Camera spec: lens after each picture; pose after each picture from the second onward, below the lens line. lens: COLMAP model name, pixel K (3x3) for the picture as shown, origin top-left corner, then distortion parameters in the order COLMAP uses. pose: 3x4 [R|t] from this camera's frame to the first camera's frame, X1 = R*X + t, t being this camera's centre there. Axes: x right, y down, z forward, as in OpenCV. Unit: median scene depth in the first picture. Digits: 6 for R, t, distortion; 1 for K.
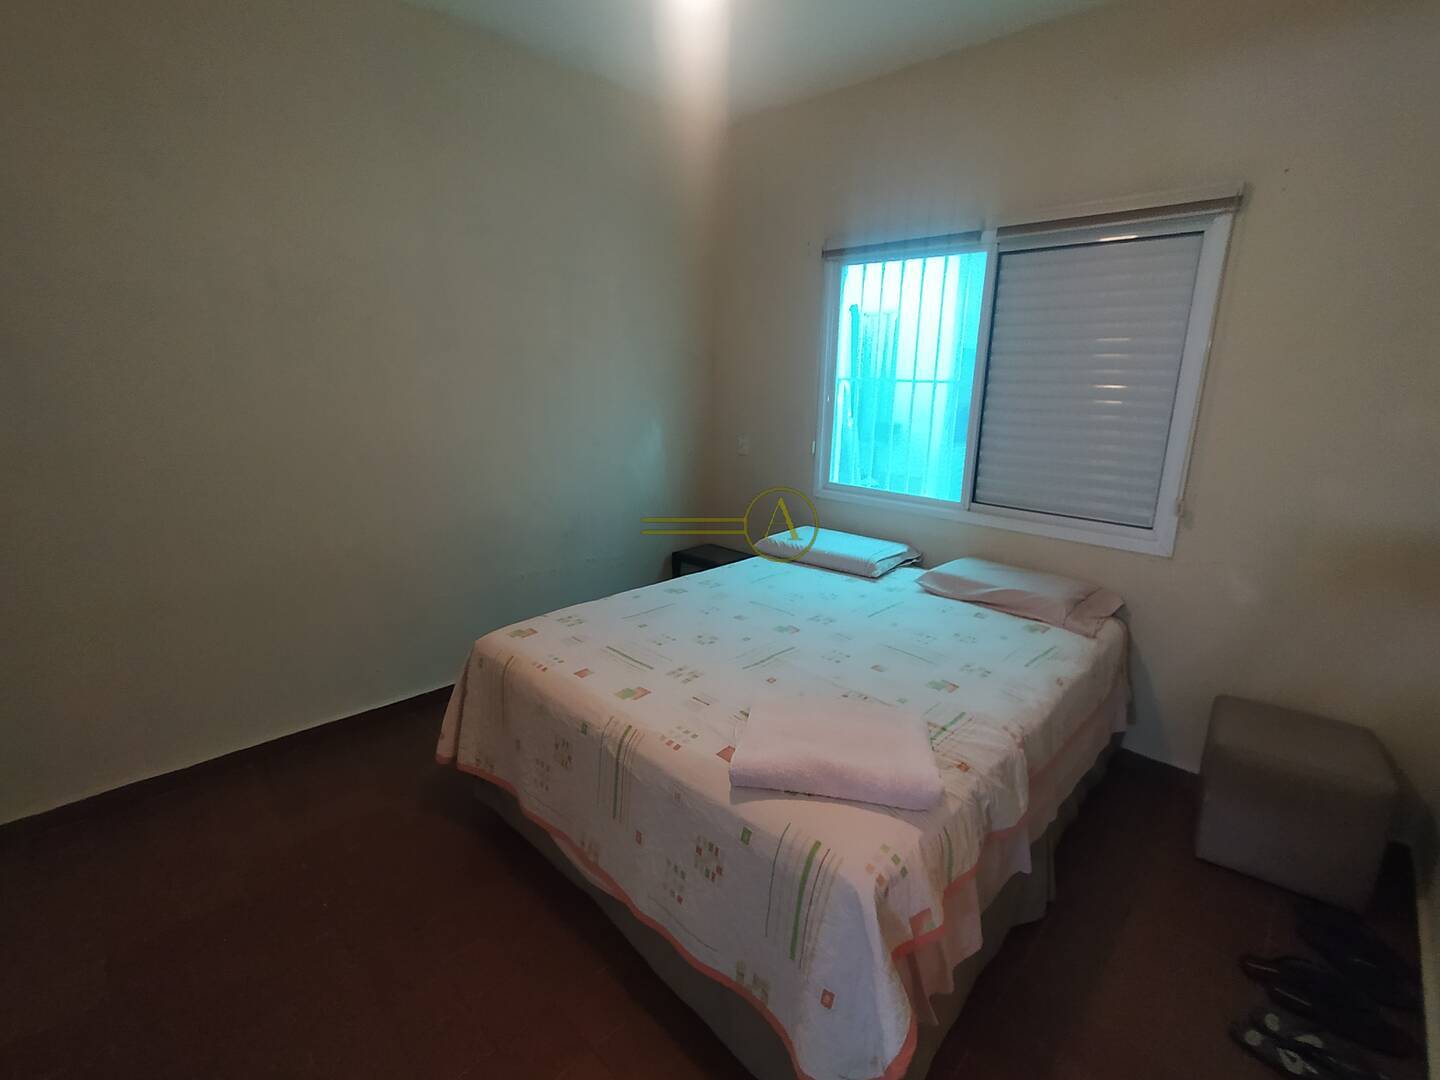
lens RADIAL K [[656.5, 0, 721.5], [0, 656.5, 540.7], [0, 0, 1]] dist [-0.007027, 0.004690]
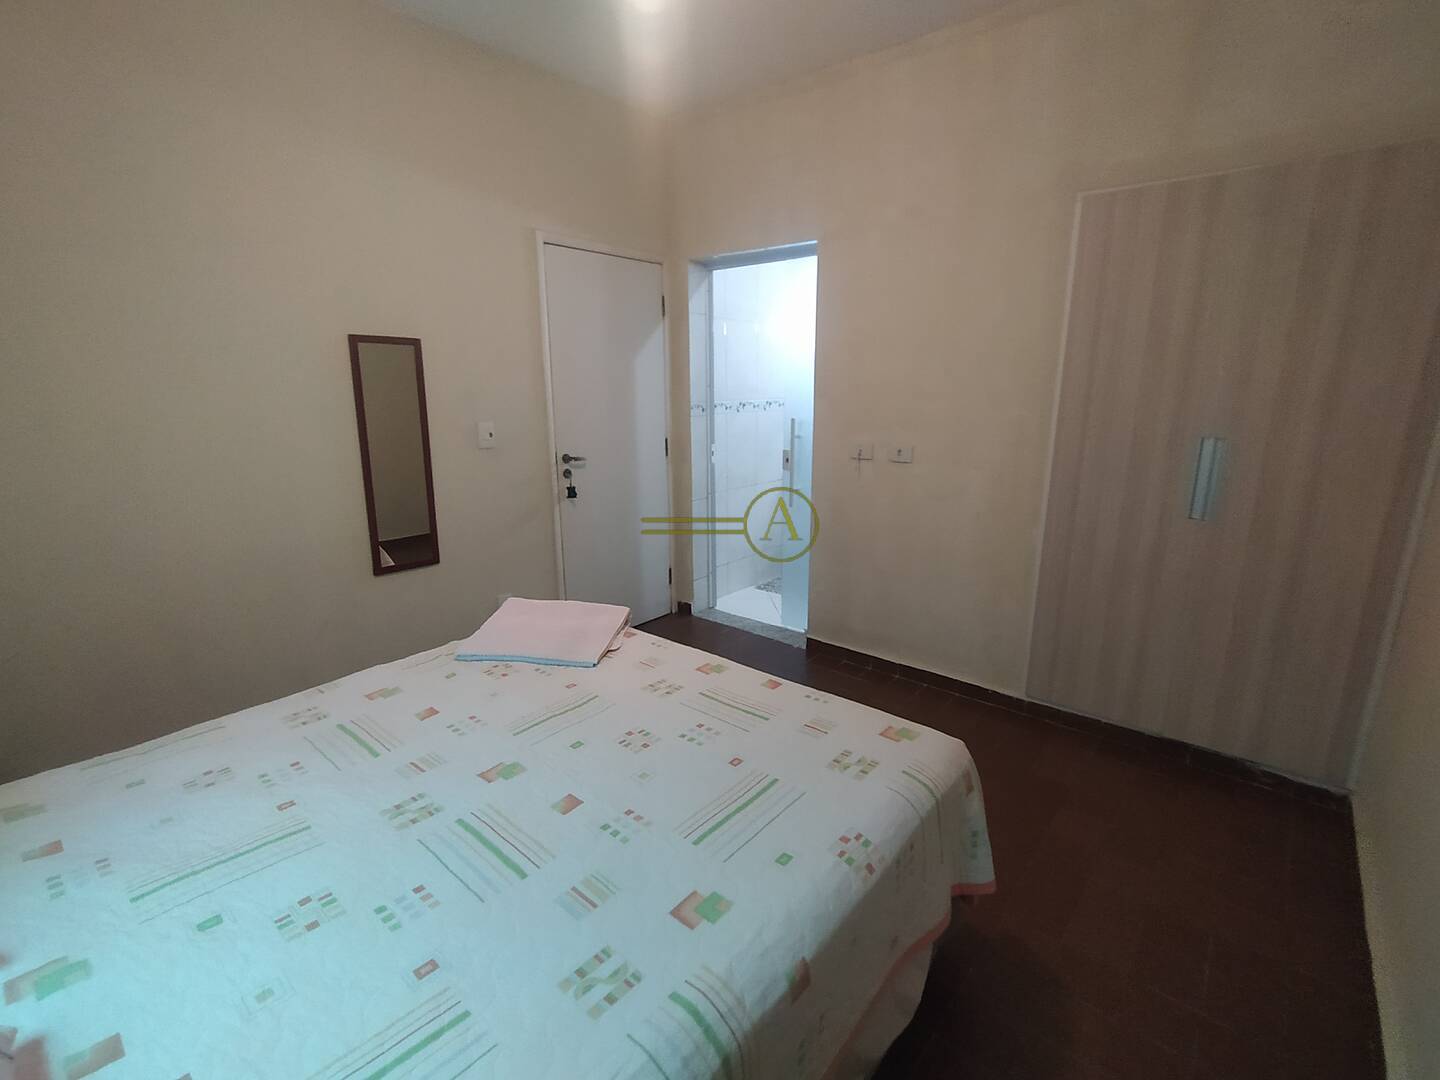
lens RADIAL K [[656.5, 0, 723.1], [0, 656.5, 536.1], [0, 0, 1]] dist [-0.007027, 0.004690]
pose [[-0.998037, -0.006622, -0.062280, -0.067687], [-0.034817, 0.885240, 0.463829, -0.351837], [0.052061, 0.465087, -0.883733, 1.456561]]
